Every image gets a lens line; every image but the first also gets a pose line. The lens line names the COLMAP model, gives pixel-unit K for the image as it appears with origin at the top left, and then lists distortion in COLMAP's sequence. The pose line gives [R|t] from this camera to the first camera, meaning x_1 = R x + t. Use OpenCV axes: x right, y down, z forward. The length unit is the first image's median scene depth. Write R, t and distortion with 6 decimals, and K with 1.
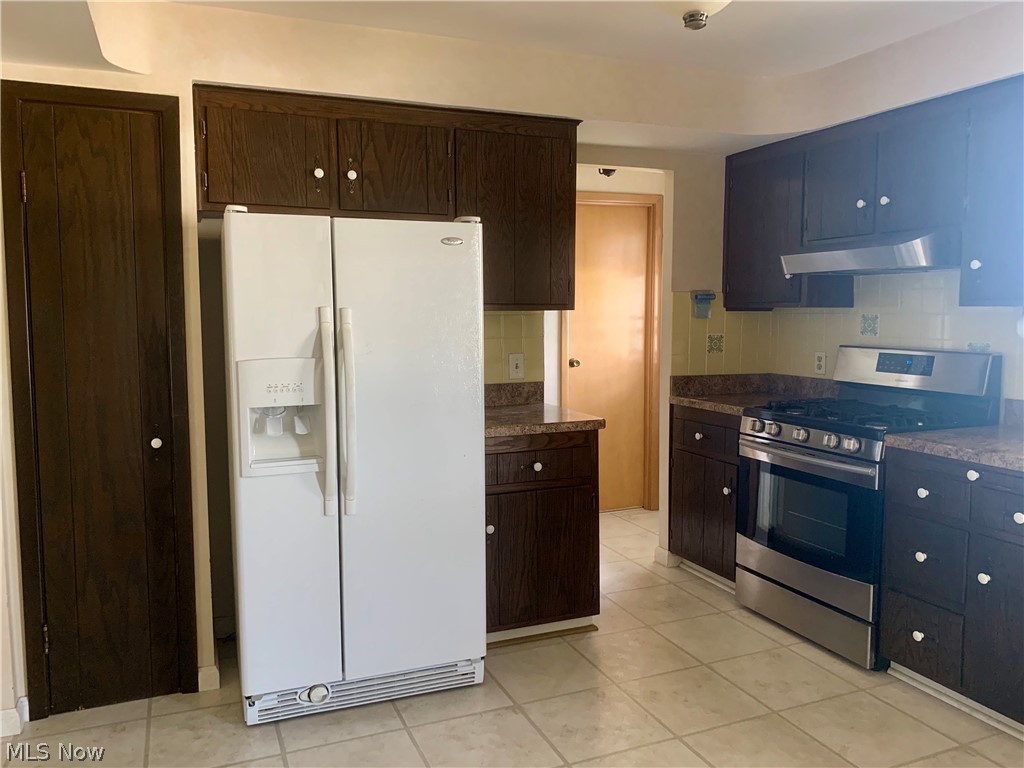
lens RADIAL K [[770.2, 0, 512.0], [0, 770.2, 384.0], [0, 0, 1]] dist [0.083079, -0.144489]
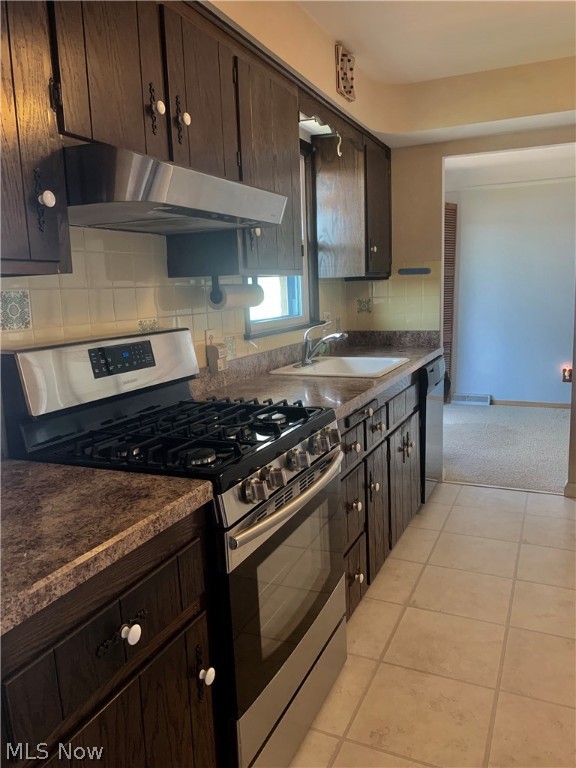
lens RADIAL K [[591.3, 0, 288.0], [0, 591.3, 384.0], [0, 0, 1]] dist [0.006013, -0.006386]
pose [[-0.682453, -0.094259, 0.724827, 0.013782], [0.102182, 0.969609, 0.222299, -0.104079], [-0.723752, 0.225773, -0.652081, 1.214791]]
